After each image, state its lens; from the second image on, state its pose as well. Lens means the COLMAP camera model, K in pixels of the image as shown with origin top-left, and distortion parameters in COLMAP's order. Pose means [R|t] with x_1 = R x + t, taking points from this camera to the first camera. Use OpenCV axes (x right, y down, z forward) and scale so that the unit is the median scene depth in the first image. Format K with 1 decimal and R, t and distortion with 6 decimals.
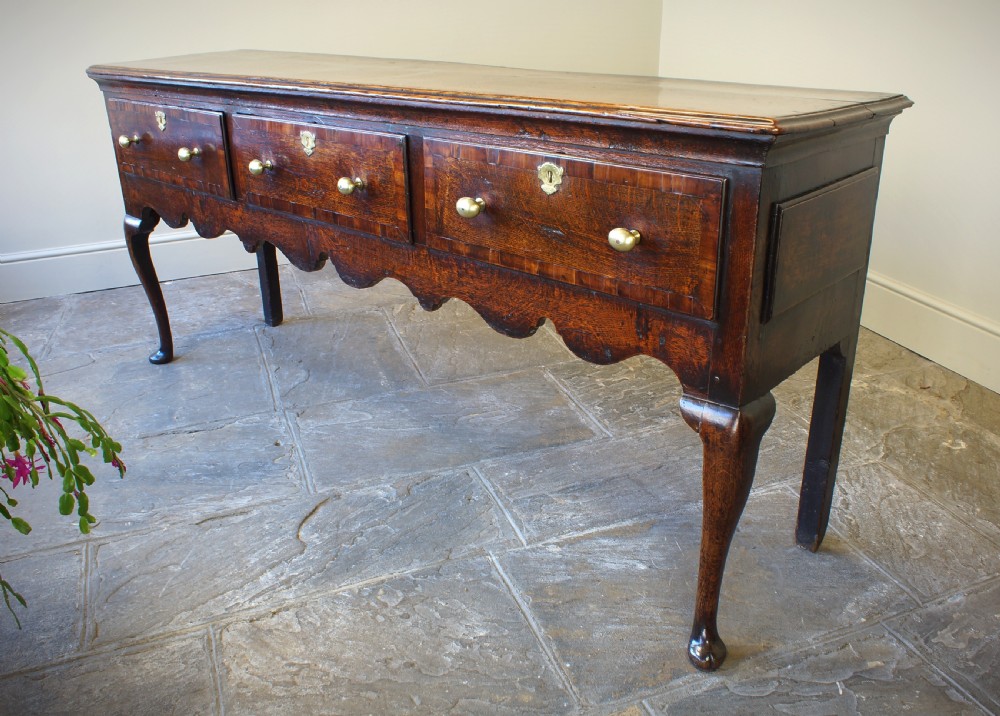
lens RADIAL K [[874.5, 0, 529.3], [0, 874.5, 367.5], [0, 0, 1]] dist [-0.159839, 0.154121]
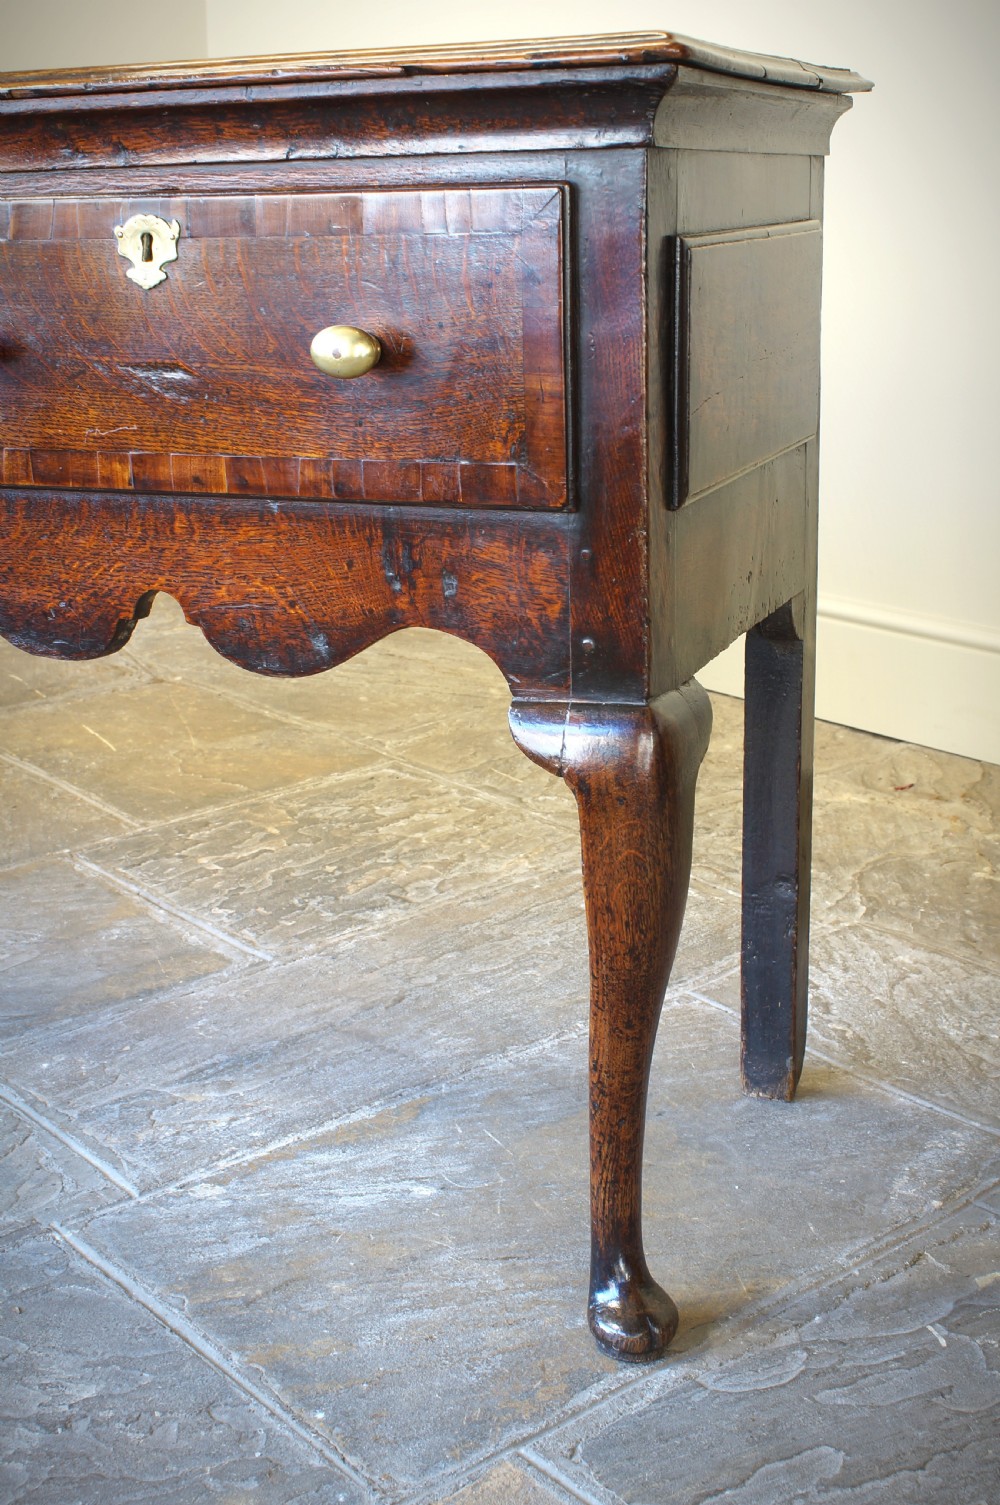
lens RADIAL K [[1976.7, 0, 500.0], [0, 1976.7, 752.5], [0, 0, 1]] dist [-0.086614, 0.061318]
pose [[0.947650, -0.105031, 0.301543, -0.097749], [0.142493, 0.984211, -0.104998, 0.117693], [-0.285754, 0.142469, 0.947654, 0.039399]]
